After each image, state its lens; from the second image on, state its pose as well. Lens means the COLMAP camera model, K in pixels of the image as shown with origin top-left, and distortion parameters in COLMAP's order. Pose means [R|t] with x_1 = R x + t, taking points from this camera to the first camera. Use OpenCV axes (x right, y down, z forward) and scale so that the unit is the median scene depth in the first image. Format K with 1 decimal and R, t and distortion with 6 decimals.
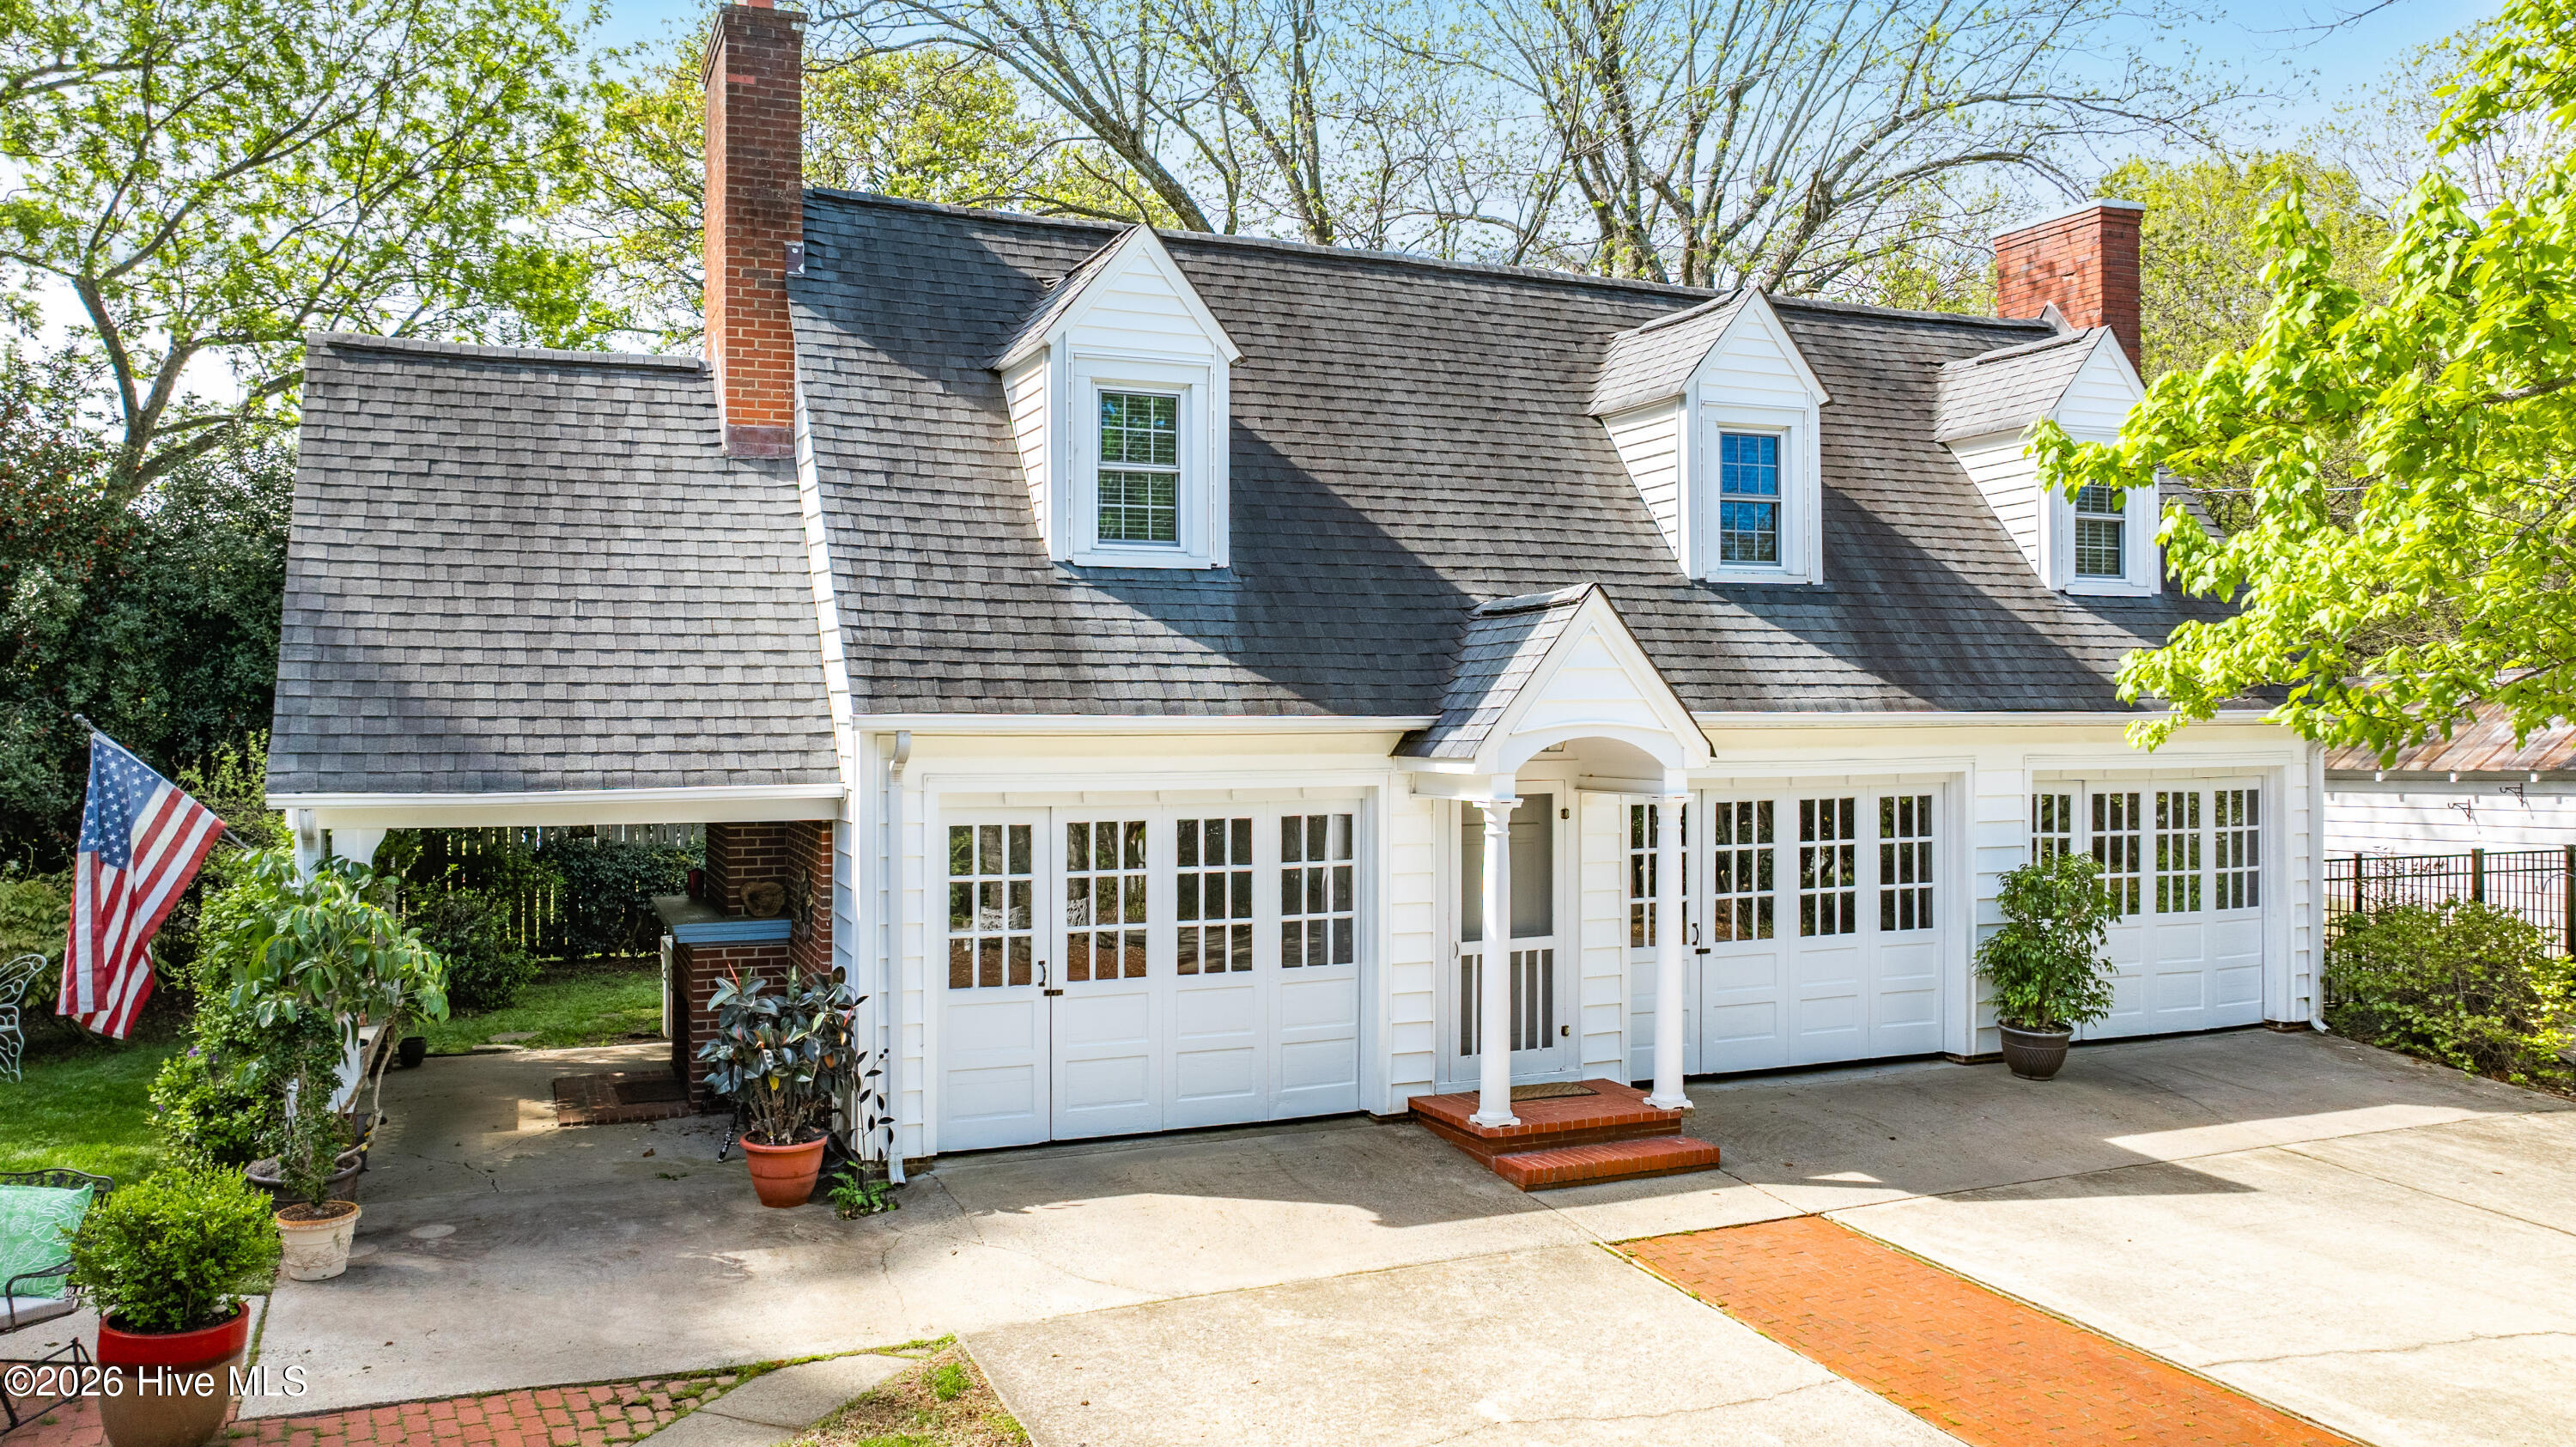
lens RADIAL K [[1928.1, 0, 1303.4], [0, 1928.1, 724.2], [0, 0, 1]] dist [-0.006466, -0.006622]
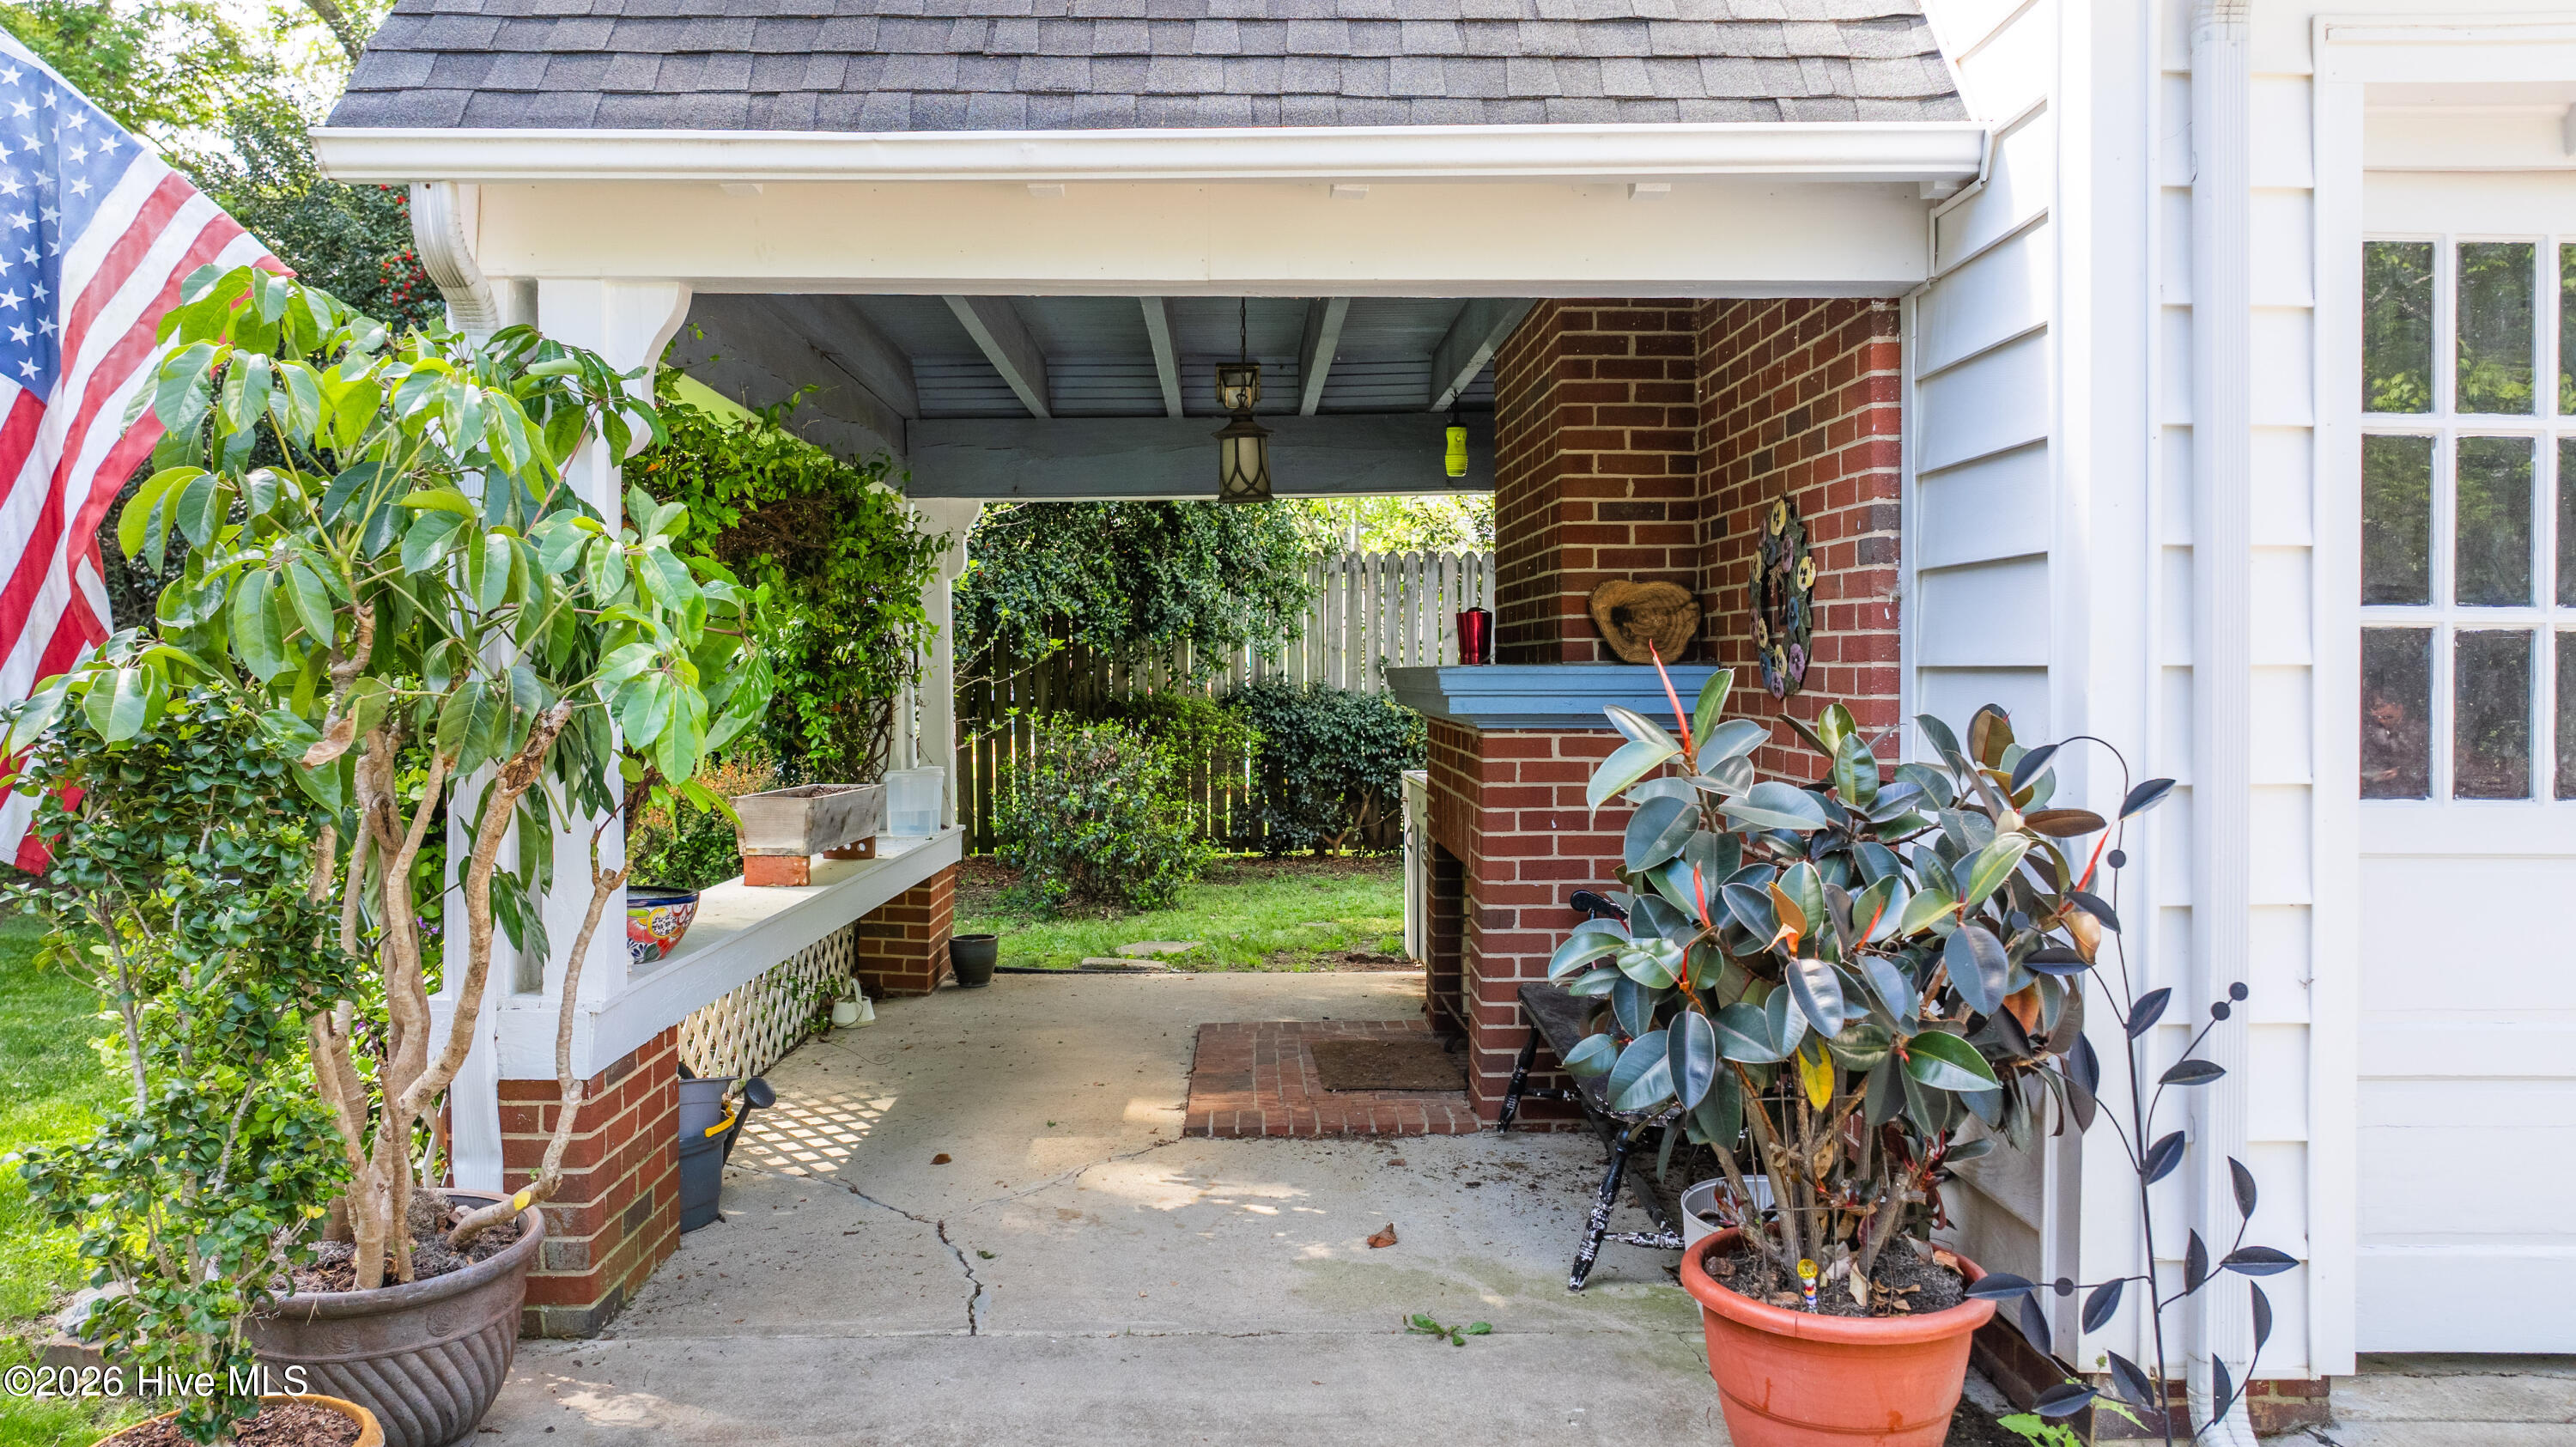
lens RADIAL K [[1926.5, 0, 1289.4], [0, 1926.5, 716.7], [0, 0, 1]] dist [-0.006369, 0.002682]
pose [[0.930980, 0.003213, -0.365057, -0.211344], [0.000433, 0.999951, 0.009905, 0.112965], [0.365071, -0.009379, 0.930932, 0.618675]]
